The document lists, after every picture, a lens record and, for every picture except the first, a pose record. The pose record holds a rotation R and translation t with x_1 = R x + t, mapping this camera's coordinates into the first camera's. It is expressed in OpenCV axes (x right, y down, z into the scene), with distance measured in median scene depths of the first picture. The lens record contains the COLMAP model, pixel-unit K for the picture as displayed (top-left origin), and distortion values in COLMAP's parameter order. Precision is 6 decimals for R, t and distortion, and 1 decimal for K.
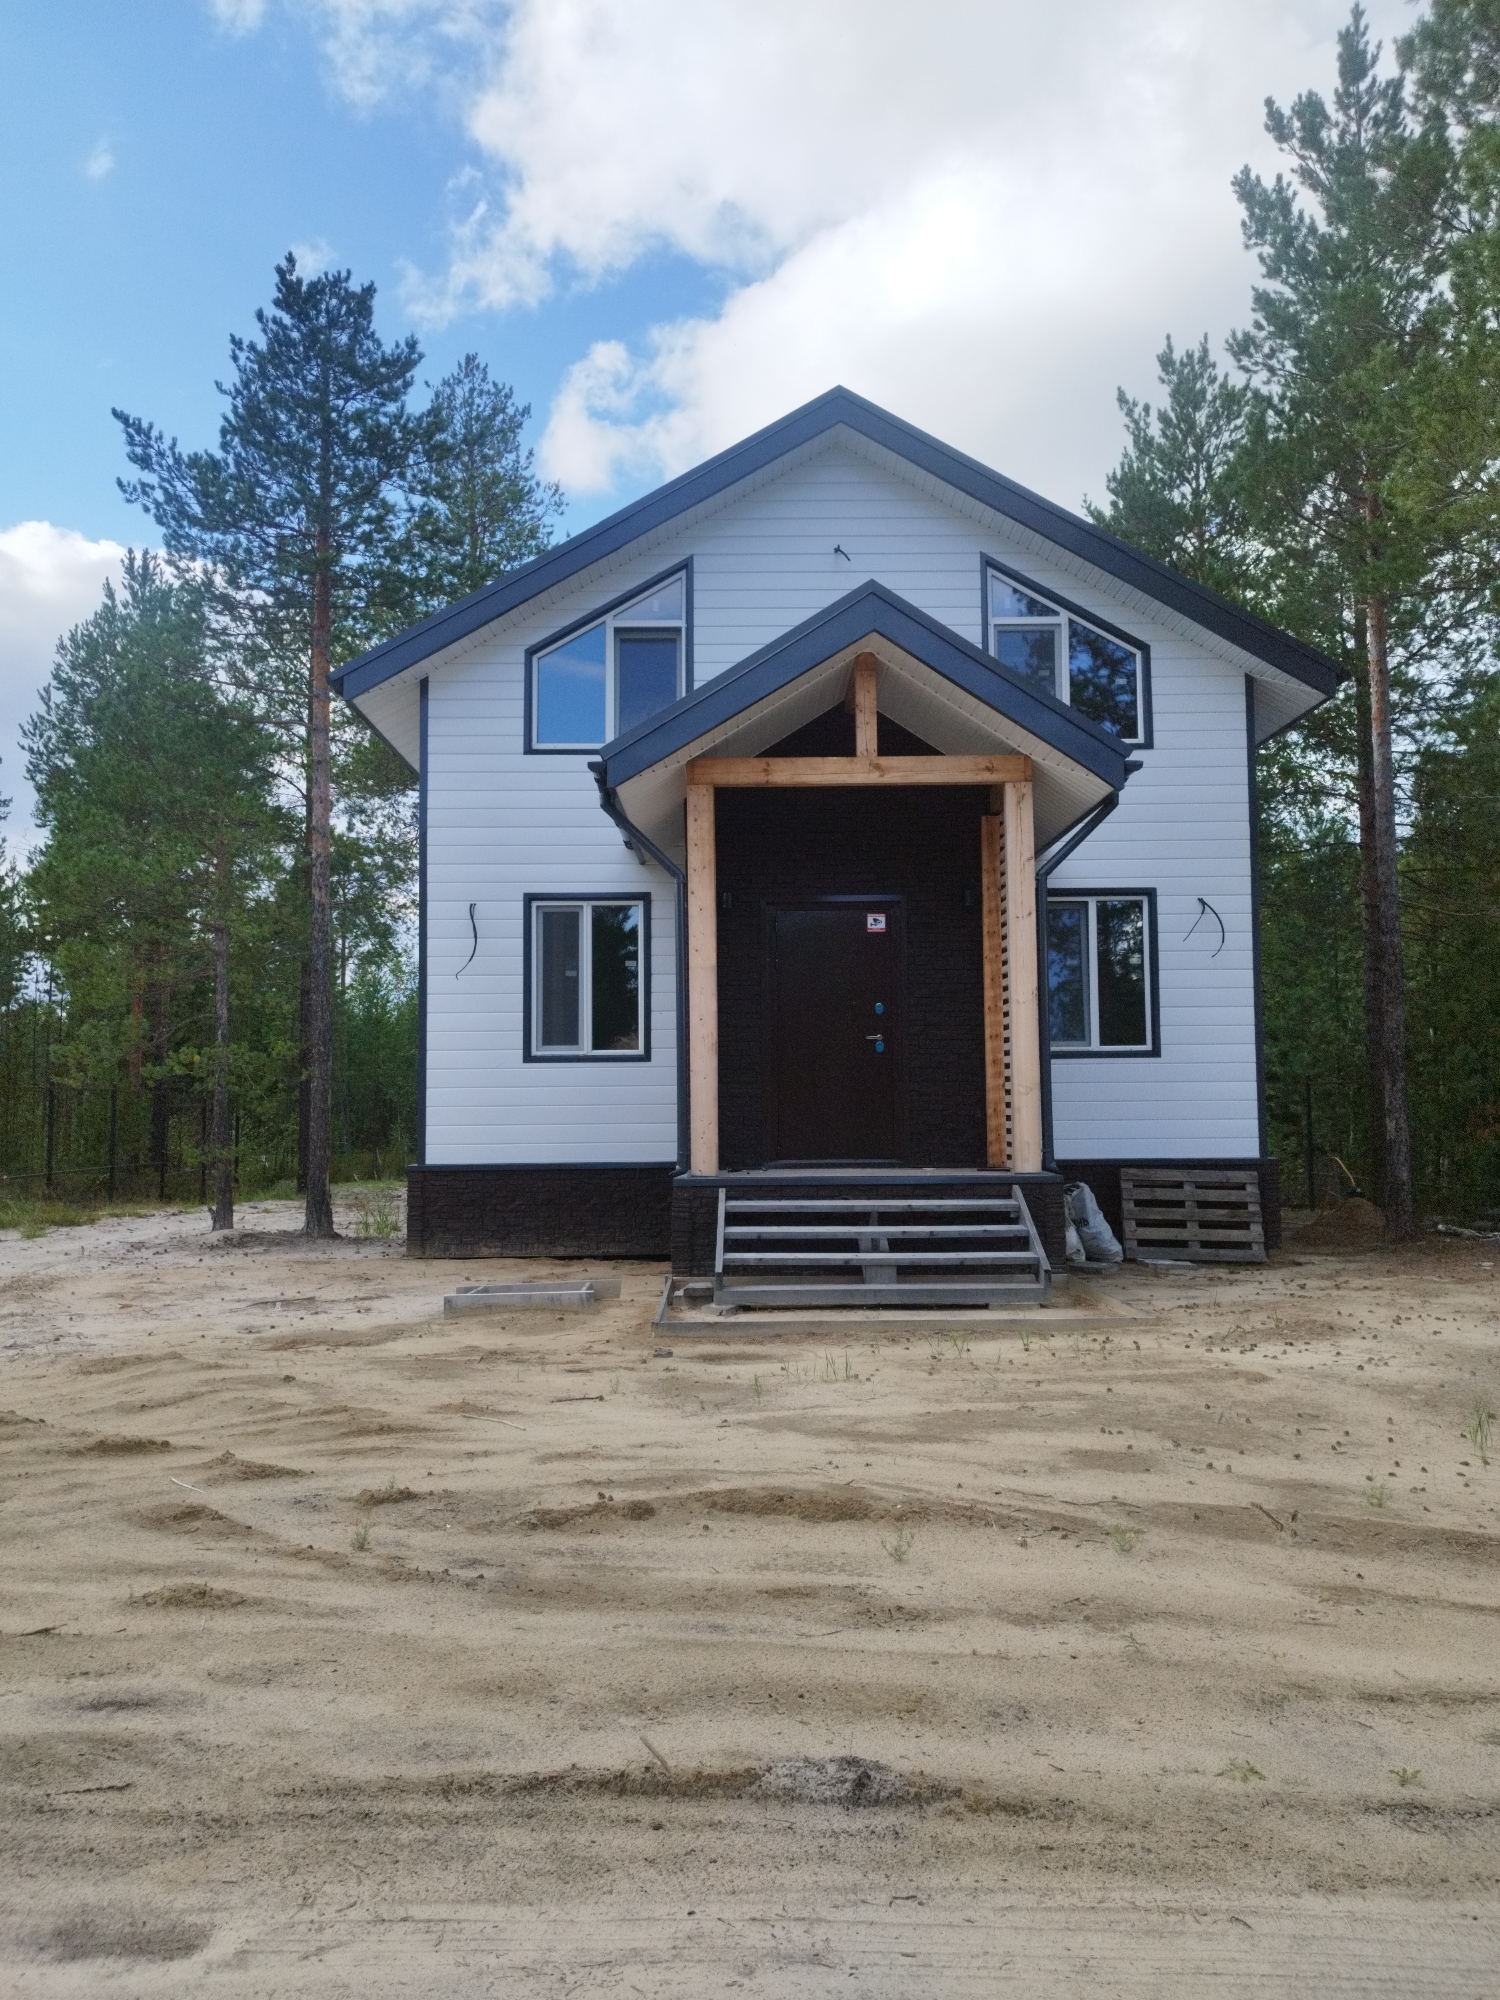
lens RADIAL K [[1430.0, 0, 750.0], [0, 1430.0, 1000.0], [0, 0, 1]] dist [0.154444, -0.176639]
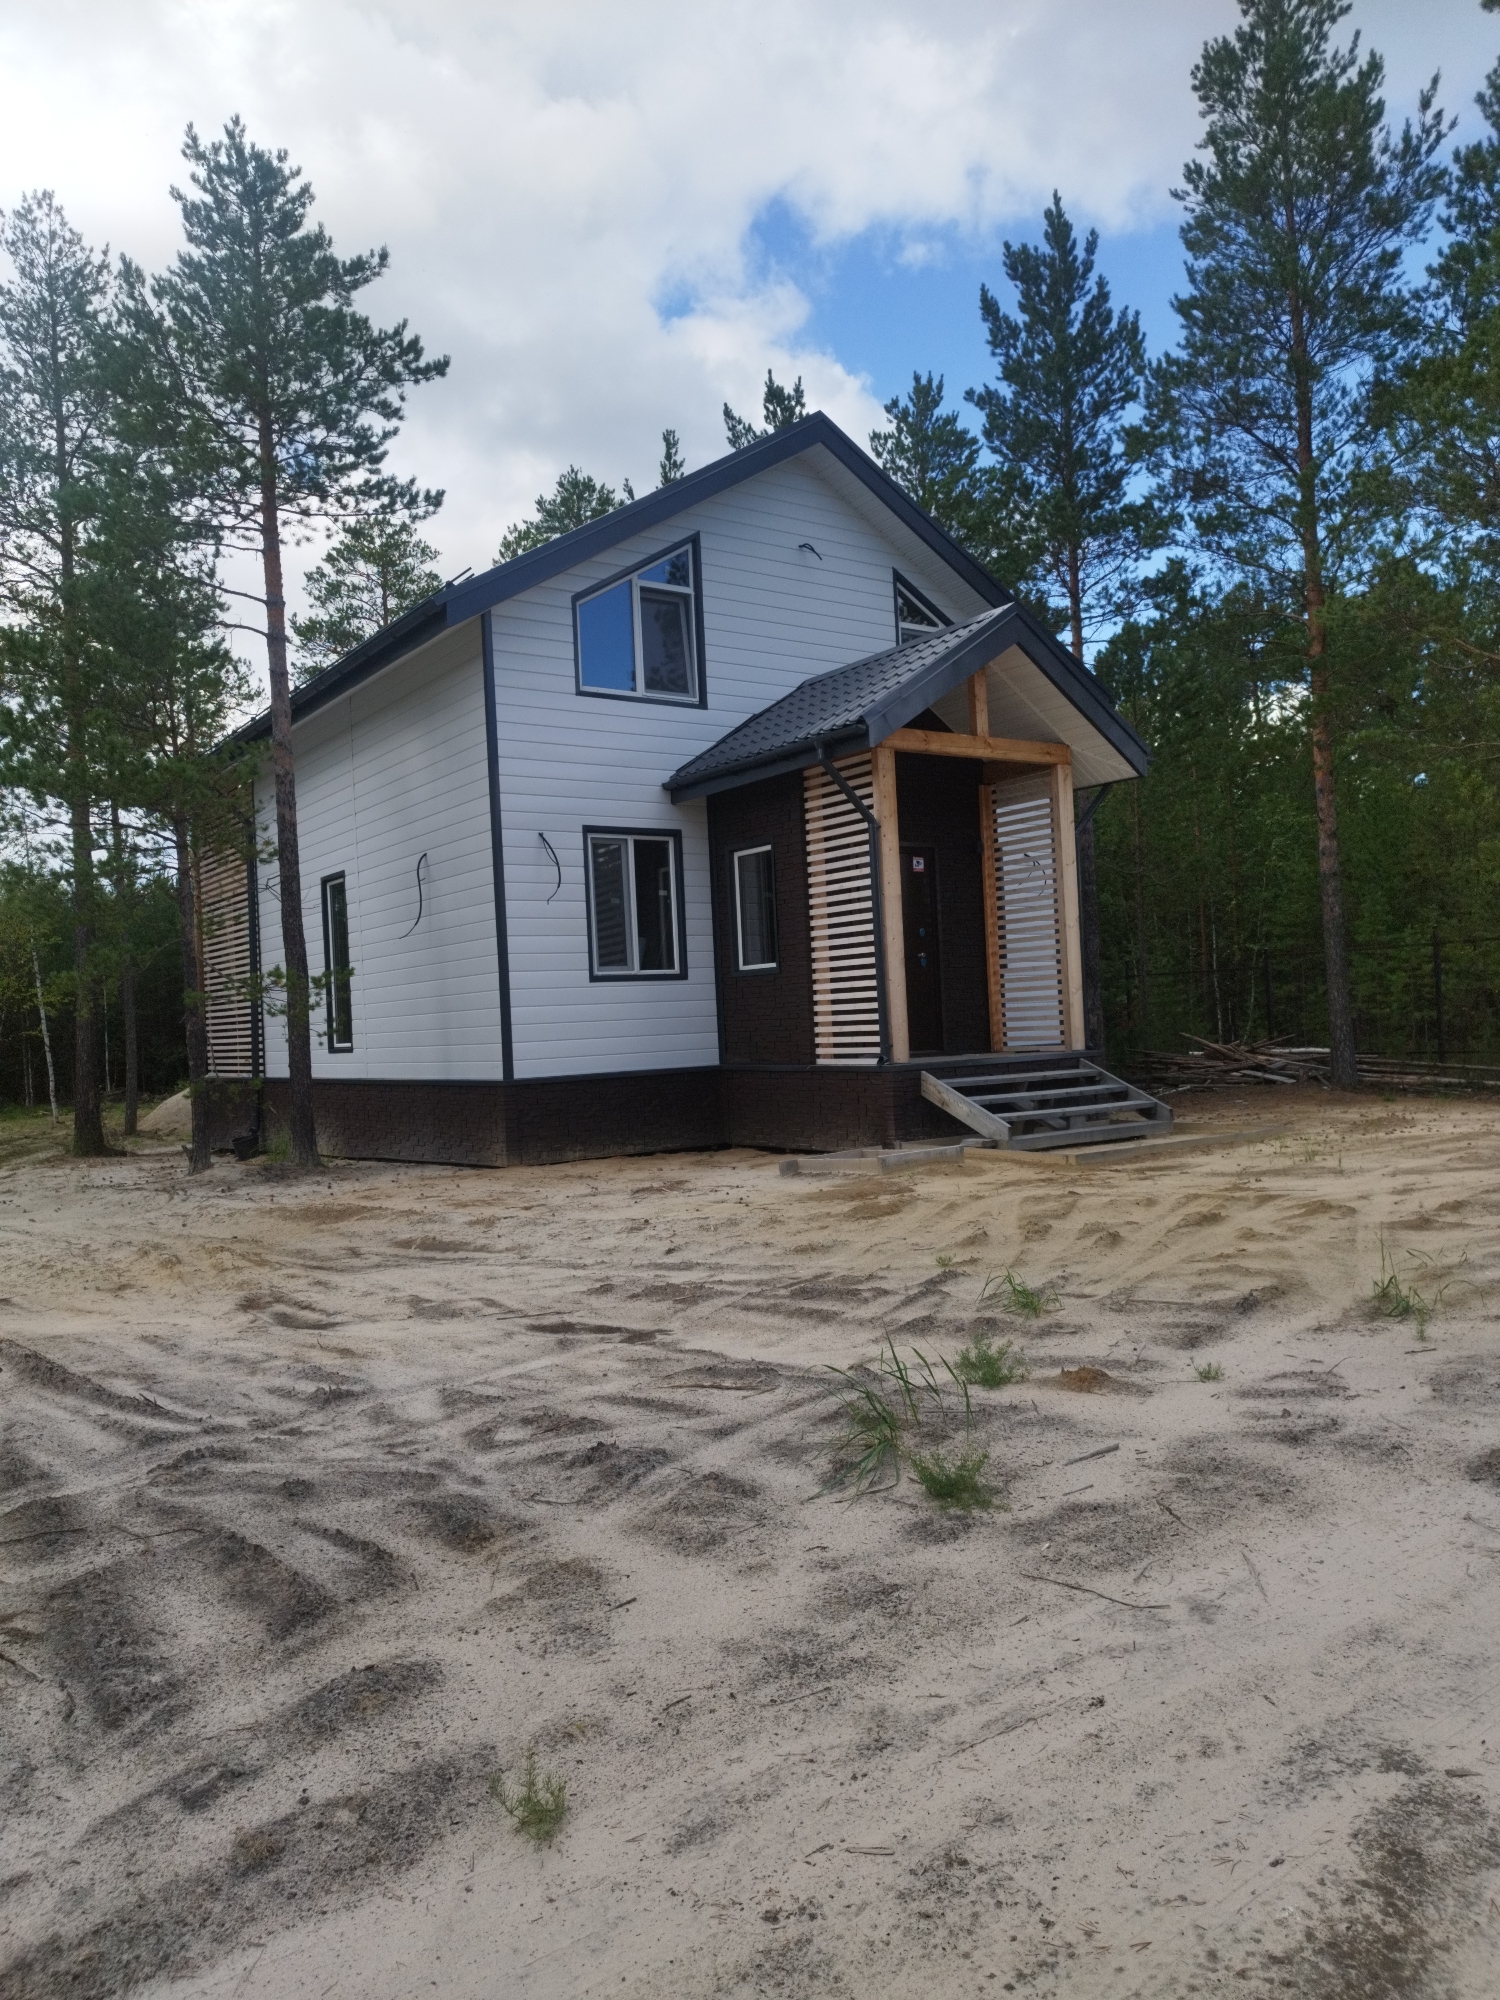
lens RADIAL K [[1430.0, 0, 750.0], [0, 1430.0, 1000.0], [0, 0, 1]] dist [0.154444, -0.176639]
pose [[0.814169, -0.025389, 0.580073, -0.684187], [-0.000746, 0.998997, 0.044772, 0.008145], [-0.580628, -0.036885, 0.813333, 0.043379]]
